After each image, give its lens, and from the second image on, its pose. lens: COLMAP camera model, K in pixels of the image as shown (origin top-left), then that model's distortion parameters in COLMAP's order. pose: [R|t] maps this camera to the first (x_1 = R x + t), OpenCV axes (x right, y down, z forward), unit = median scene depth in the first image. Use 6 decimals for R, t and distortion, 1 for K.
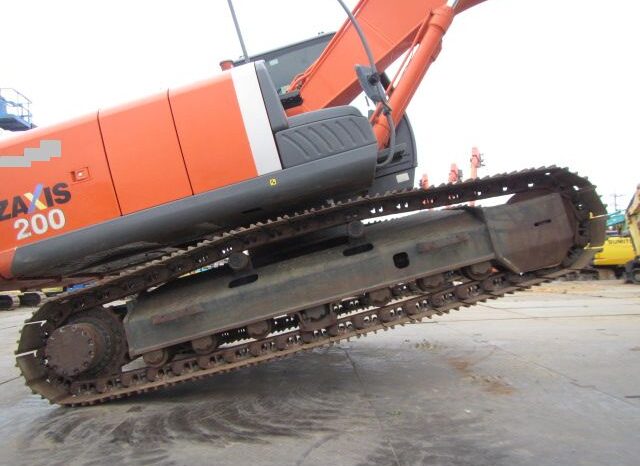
lens RADIAL K [[521.1, 0, 322.4], [0, 521.1, 233.6], [0, 0, 1]] dist [0.007675, -0.004011]
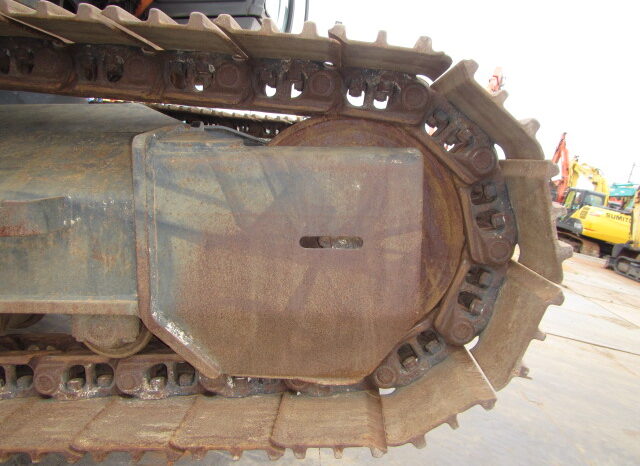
lens RADIAL K [[521.1, 0, 318.0], [0, 521.1, 230.1], [0, 0, 1]] dist [0.007675, -0.004011]
pose [[0.964302, 0.263788, 0.023175, 0.395583], [-0.262812, 0.942665, 0.205700, -0.080078], [0.032415, -0.204448, 0.978341, 0.706547]]
